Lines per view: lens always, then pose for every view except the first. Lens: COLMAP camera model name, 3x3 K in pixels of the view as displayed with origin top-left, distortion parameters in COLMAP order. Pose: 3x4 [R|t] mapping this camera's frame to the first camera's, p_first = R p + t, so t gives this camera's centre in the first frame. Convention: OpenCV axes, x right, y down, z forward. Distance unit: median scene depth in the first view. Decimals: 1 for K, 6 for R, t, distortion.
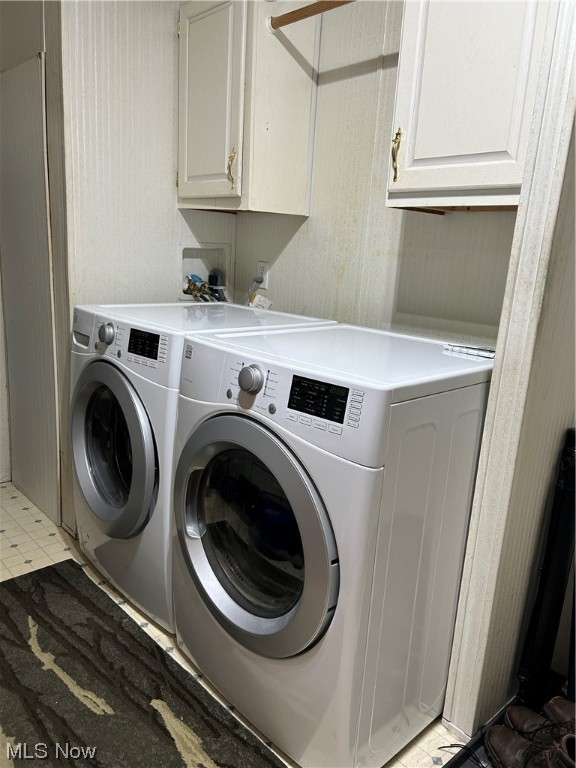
lens RADIAL K [[576.0, 0, 288.0], [0, 576.0, 384.0], [0, 0, 1]] dist [0.106925, -0.114519]
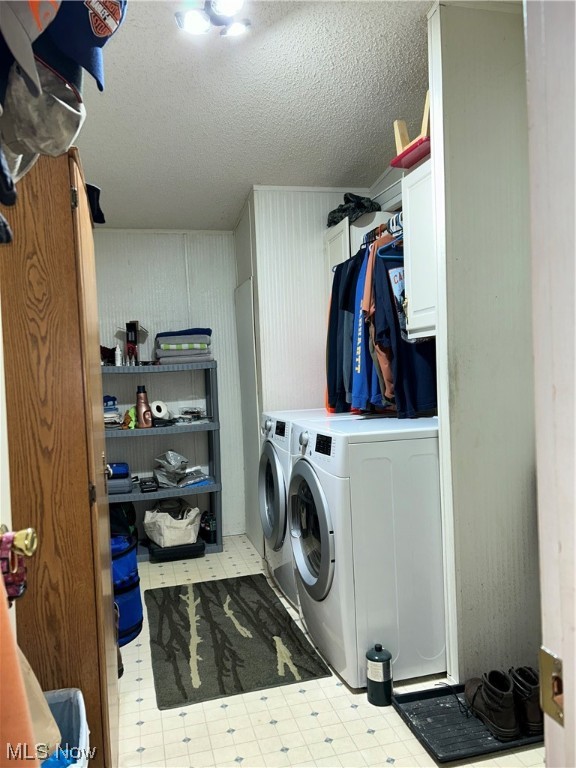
lens RADIAL K [[576.0, 0, 288.0], [0, 576.0, 384.0], [0, 0, 1]] dist [0.106925, -0.114519]
pose [[0.882722, -0.081631, -0.462751, 0.578660], [-0.014701, 0.979515, -0.200832, 0.145860], [0.469666, 0.184081, 0.863440, -0.513961]]
